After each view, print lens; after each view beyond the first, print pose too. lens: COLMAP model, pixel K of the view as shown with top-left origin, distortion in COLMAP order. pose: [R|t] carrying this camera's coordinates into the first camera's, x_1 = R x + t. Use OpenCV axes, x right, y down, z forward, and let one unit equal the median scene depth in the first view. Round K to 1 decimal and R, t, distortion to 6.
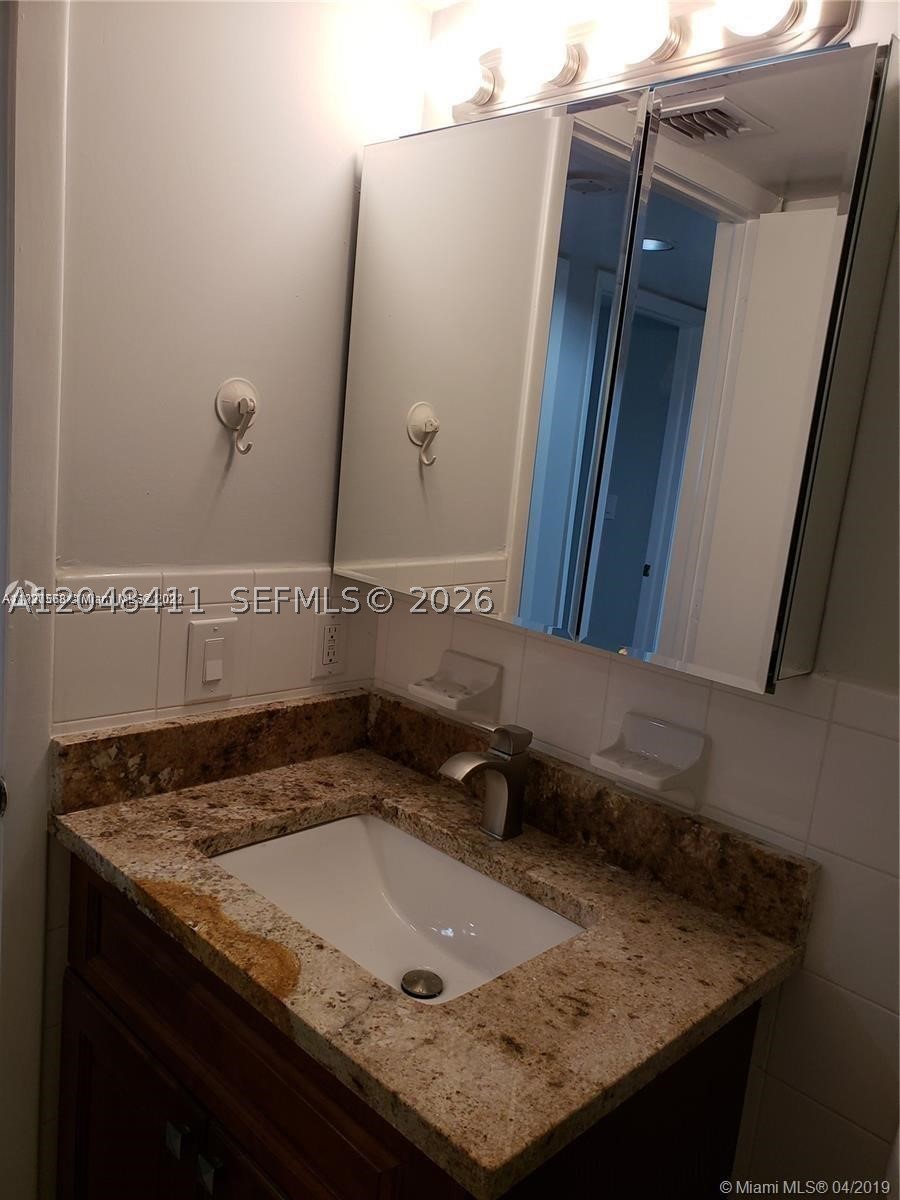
lens RADIAL K [[937.6, 0, 460.3], [0, 937.6, 592.8], [0, 0, 1]] dist [0.030091, -0.014295]
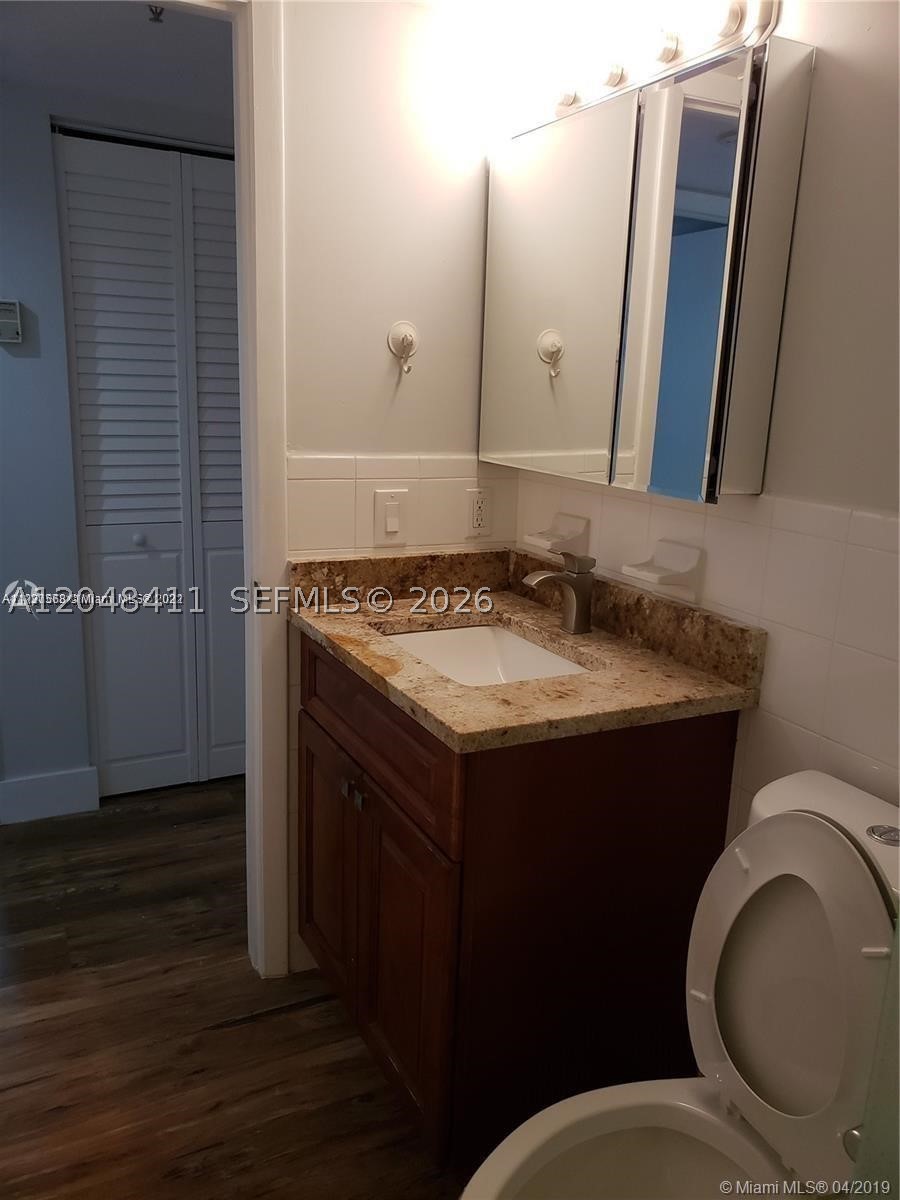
lens RADIAL K [[937.6, 0, 447.6], [0, 937.6, 607.5], [0, 0, 1]] dist [0.030091, -0.014295]
pose [[0.940228, 0.008985, -0.340427, 0.354611], [0.006316, 0.999020, 0.043813, 0.163574], [0.340487, -0.043344, 0.939250, -0.397301]]
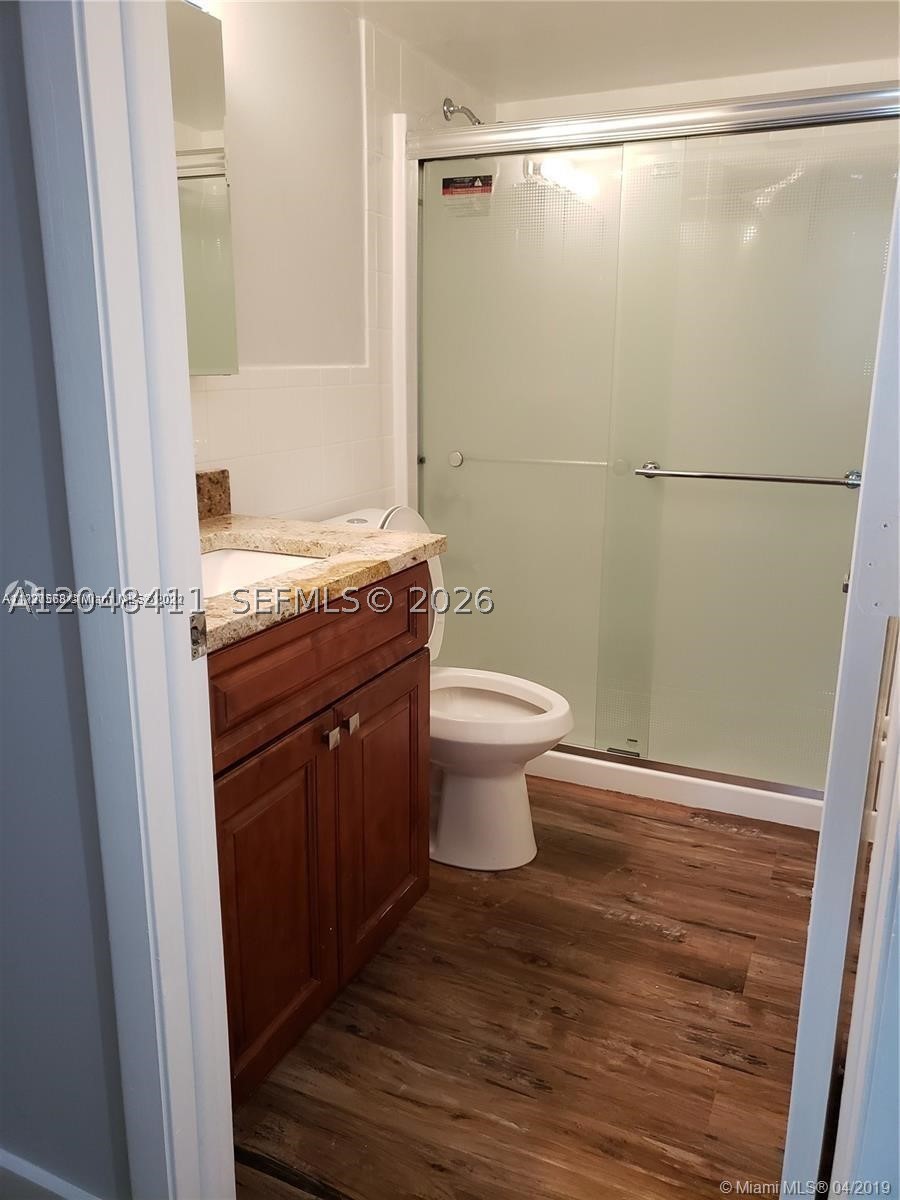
lens RADIAL K [[937.6, 0, 453.6], [0, 937.6, 600.7], [0, 0, 1]] dist [0.030091, -0.014295]
pose [[-0.331305, -0.335107, 0.882009, -1.321072], [0.126231, 0.910657, 0.393407, -0.133287], [-0.935041, 0.241675, -0.259405, 0.958665]]
